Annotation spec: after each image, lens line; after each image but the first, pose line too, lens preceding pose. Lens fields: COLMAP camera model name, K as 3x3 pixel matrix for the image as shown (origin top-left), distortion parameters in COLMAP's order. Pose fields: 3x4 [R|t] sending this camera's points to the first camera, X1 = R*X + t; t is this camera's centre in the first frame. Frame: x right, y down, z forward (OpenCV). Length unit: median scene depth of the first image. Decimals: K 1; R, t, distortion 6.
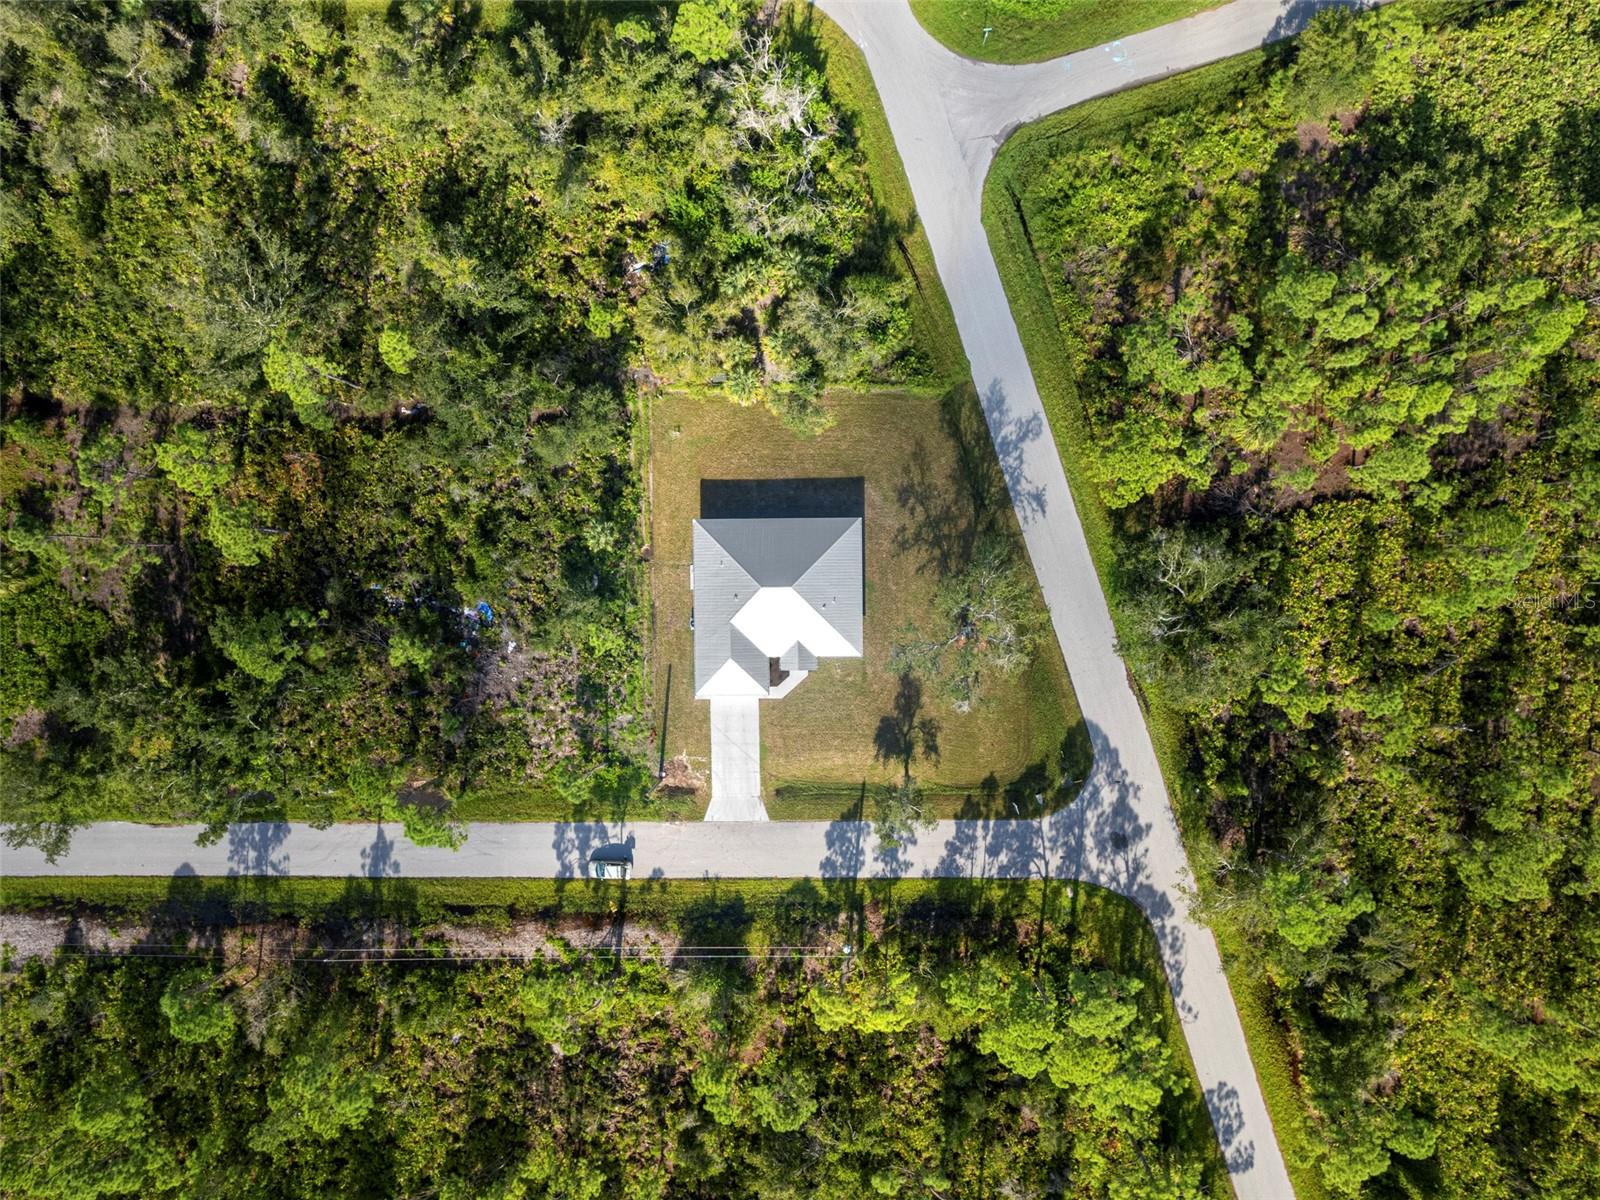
lens RADIAL K [[1179.0, 0, 800.0], [0, 1179.0, 600.0], [0, 0, 1]] dist [-0.066587, -0.000985]
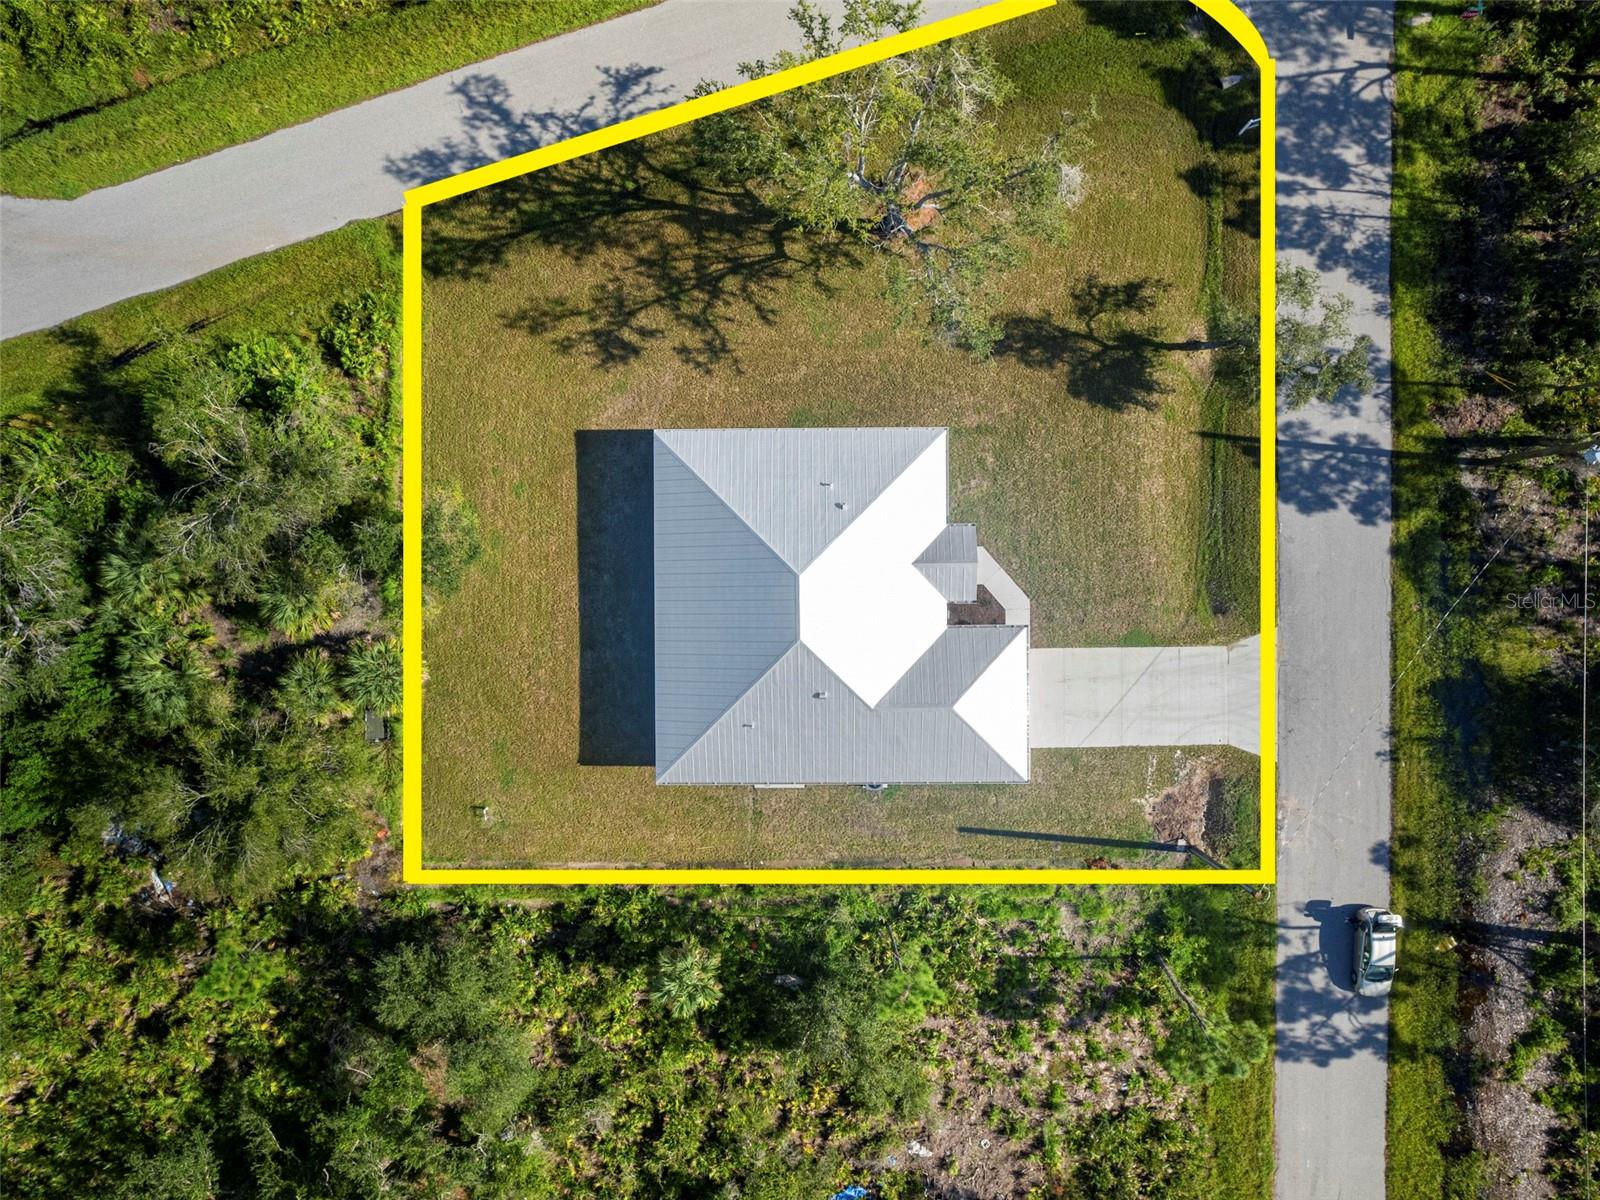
lens RADIAL K [[1032.5, 0, 800.0], [0, 1032.5, 600.0], [0, 0, 1]] dist [-0.027426, 0.000557]
pose [[0.004255, -0.999956, 0.008390, -0.019173], [0.999836, 0.004106, -0.017660, -0.003724], [0.017625, 0.008464, 0.999809, 0.569527]]
